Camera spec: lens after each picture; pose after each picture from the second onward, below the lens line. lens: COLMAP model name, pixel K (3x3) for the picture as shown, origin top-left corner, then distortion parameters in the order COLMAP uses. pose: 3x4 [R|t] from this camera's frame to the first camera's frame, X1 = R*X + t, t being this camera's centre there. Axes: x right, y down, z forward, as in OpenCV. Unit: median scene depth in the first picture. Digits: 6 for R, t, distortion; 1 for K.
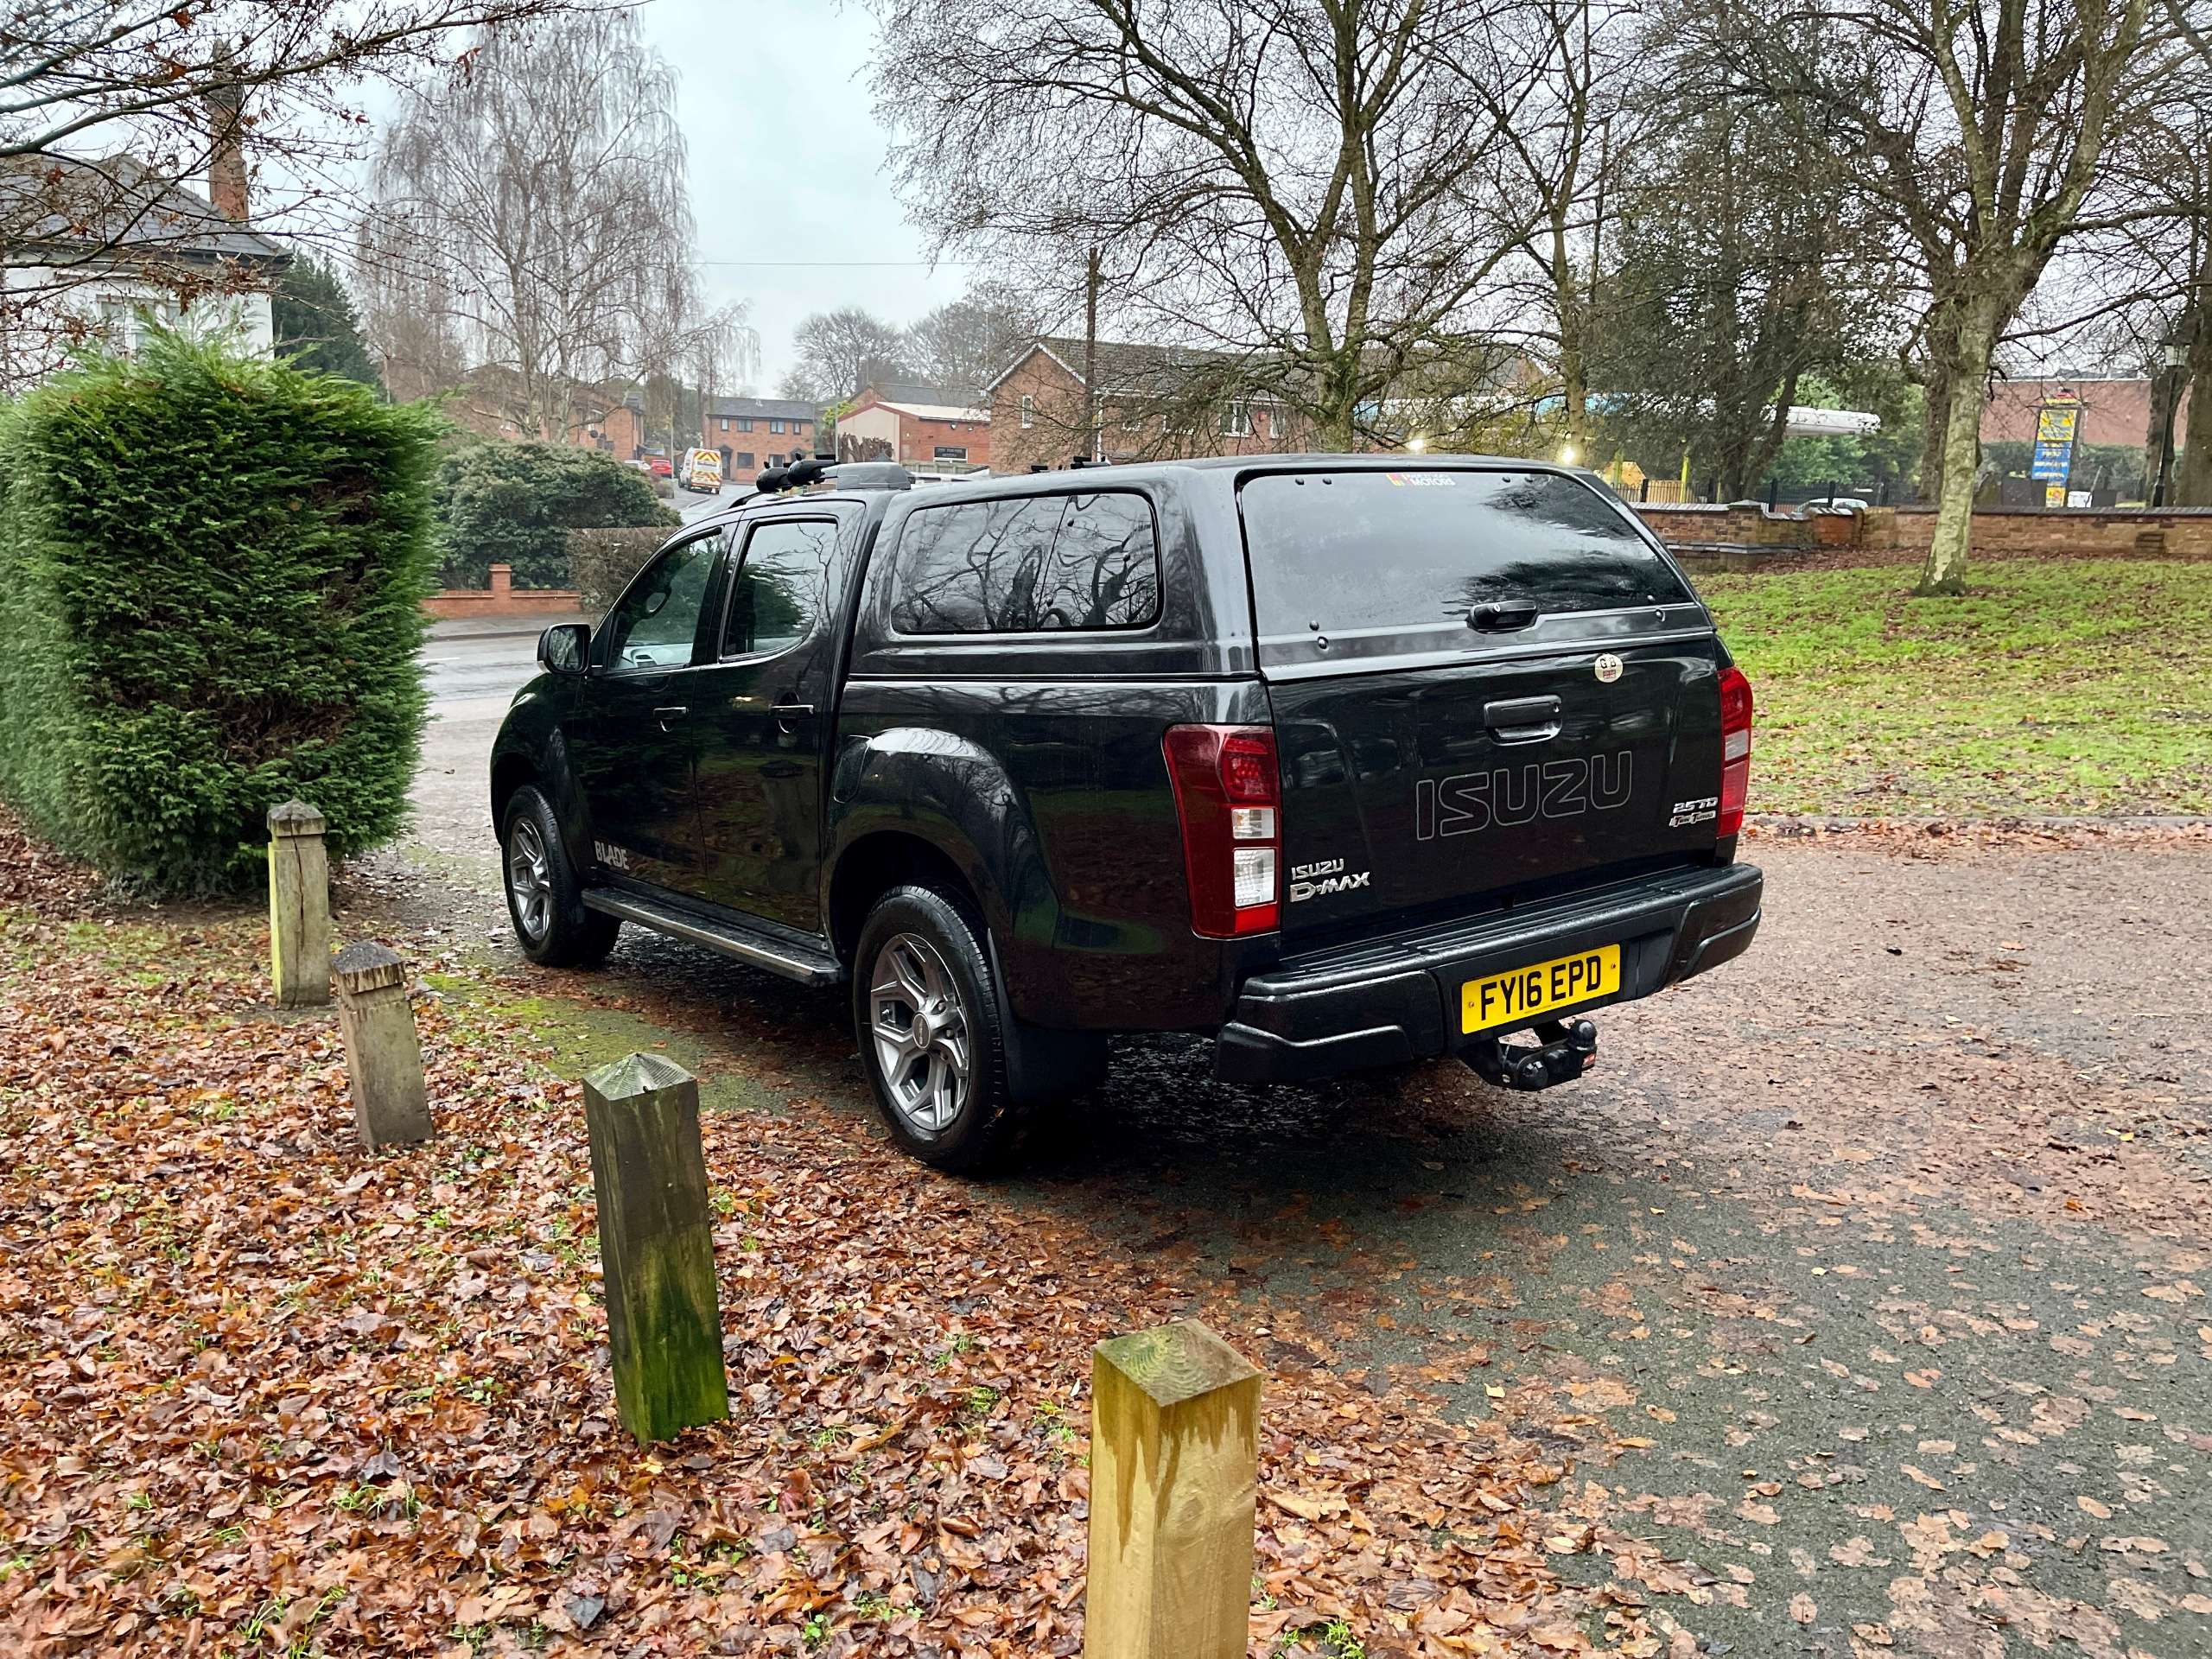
lens RADIAL K [[1655.1, 0, 1112.4], [0, 1655.1, 805.0], [0, 0, 1]] dist [0.103506, -0.130173]
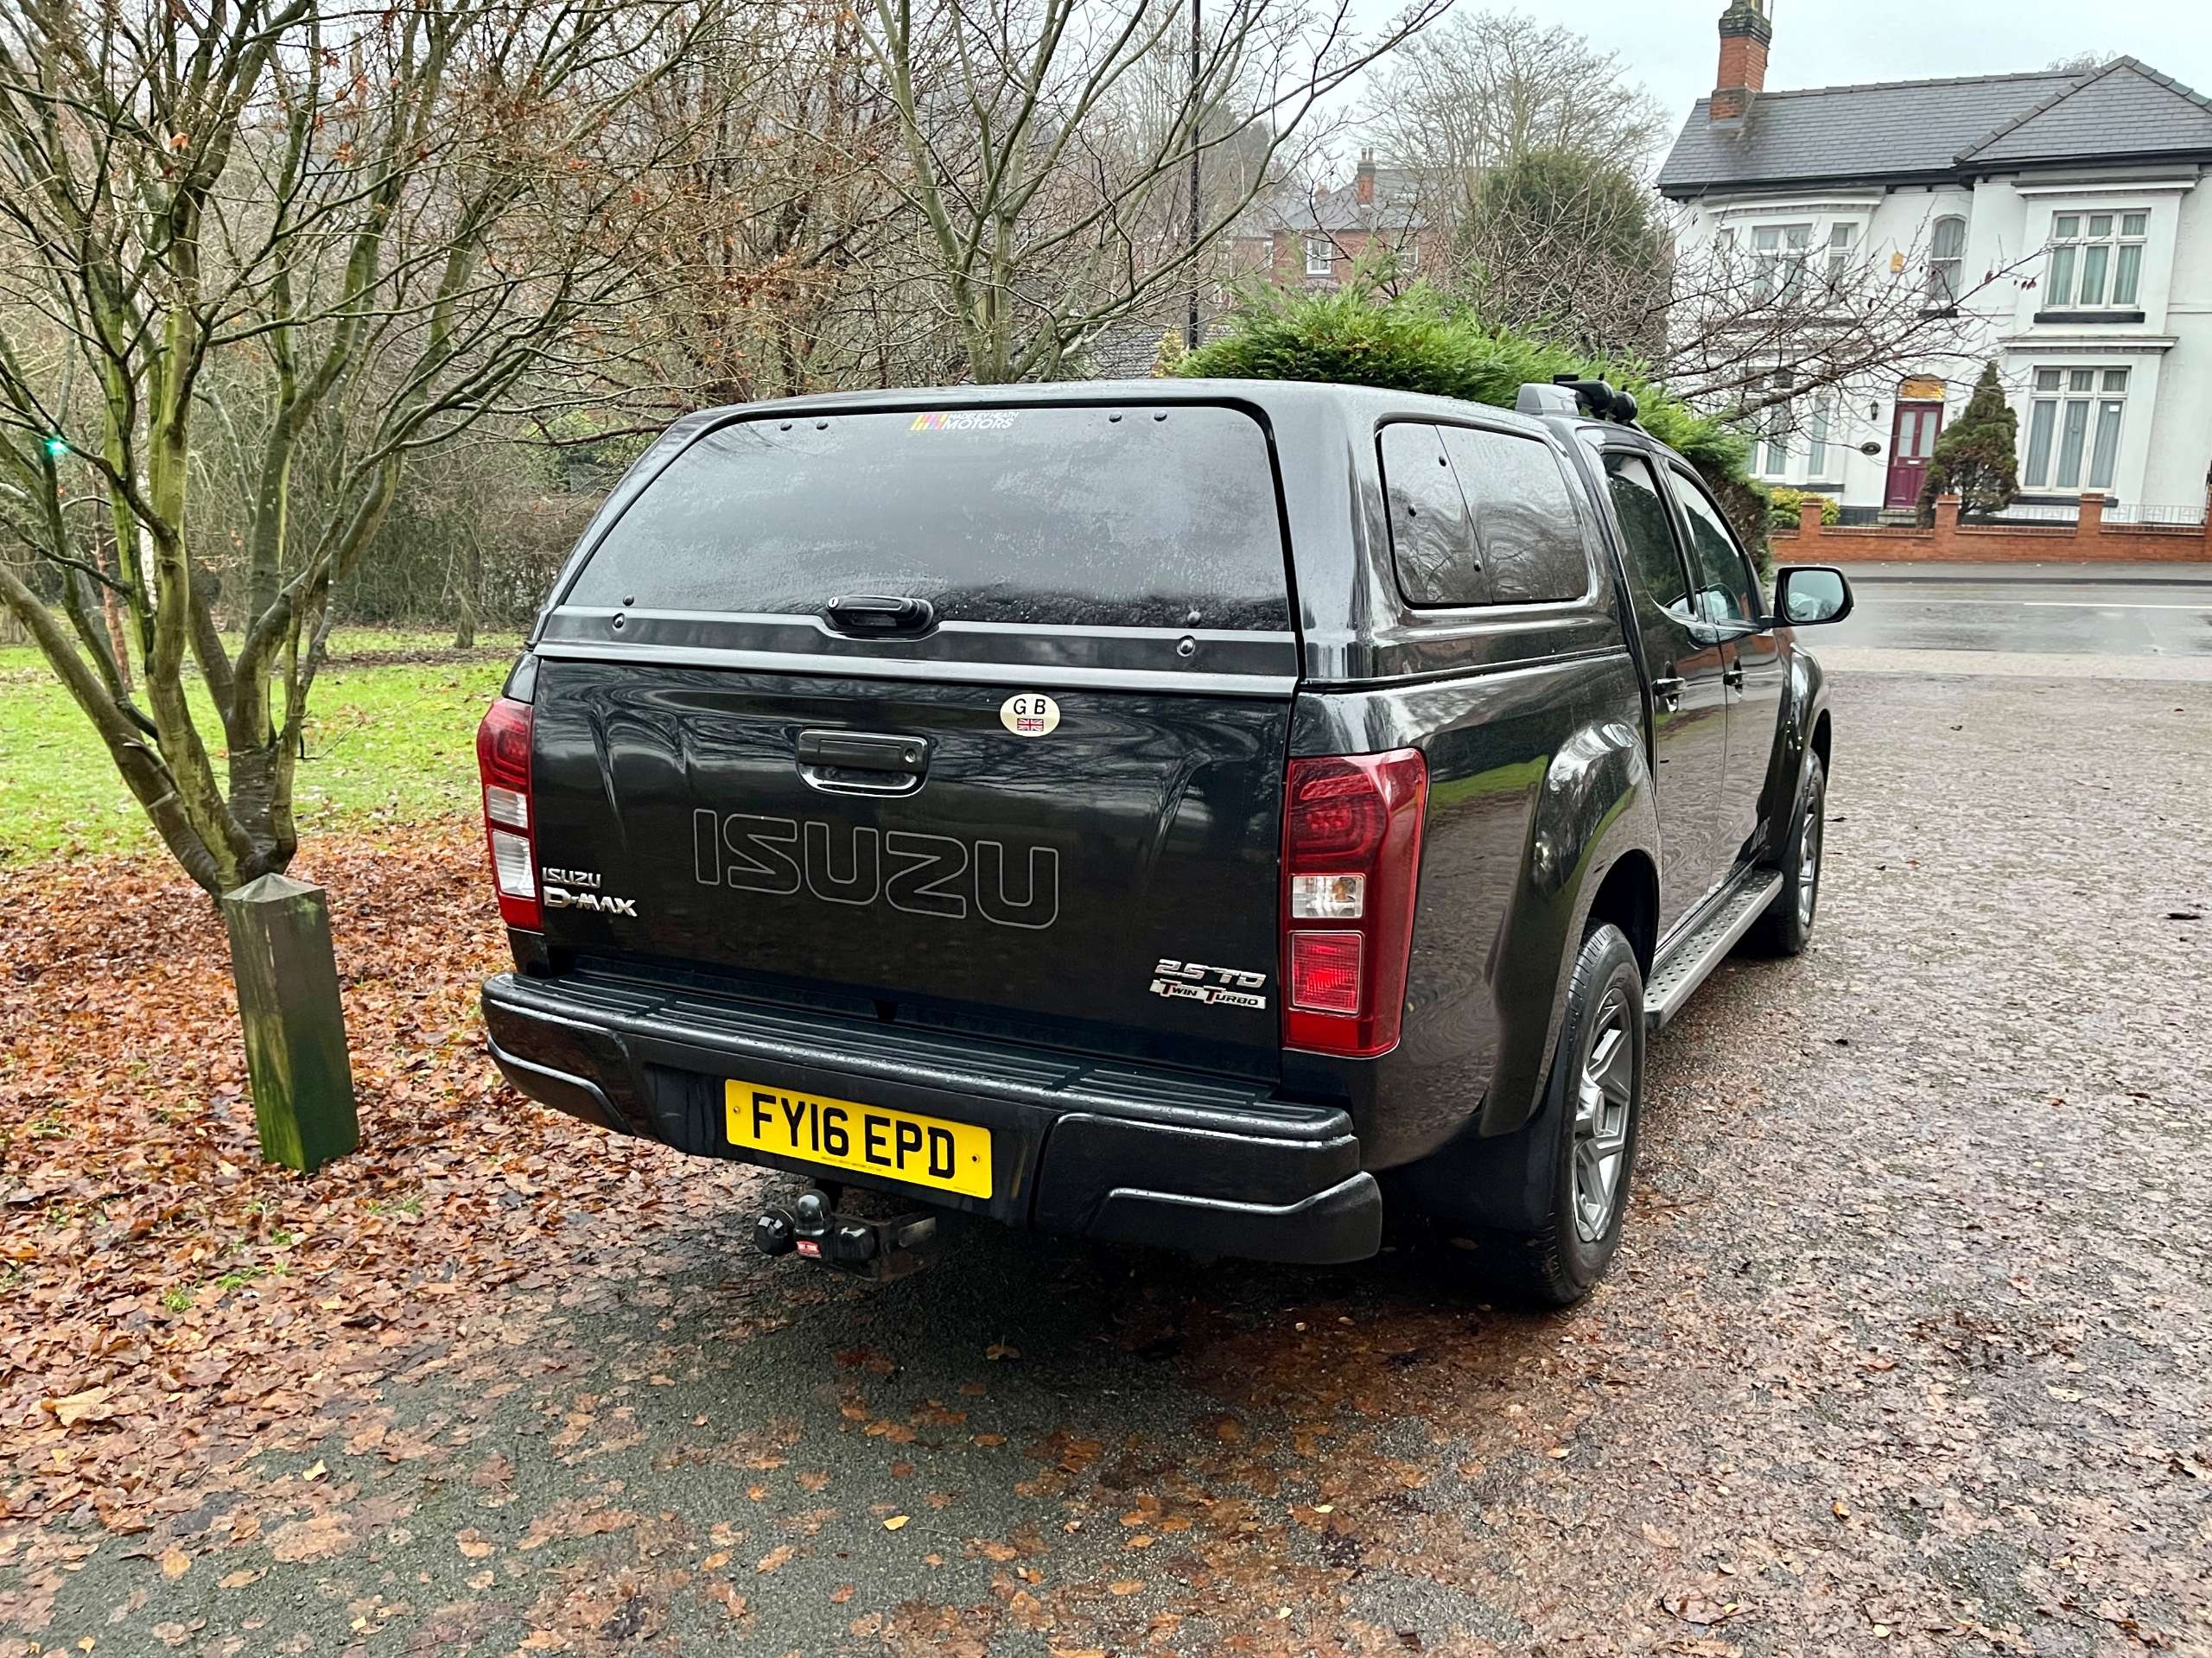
lens RADIAL K [[1655.0, 0, 1112.4], [0, 1655.0, 804.5], [0, 0, 1]] dist [0.103506, -0.130173]
pose [[0.446999, 0.192167, -0.873650, 0.881480], [-0.149323, 0.978979, 0.138934, -0.142363], [0.881984, 0.068352, 0.466297, 0.733554]]
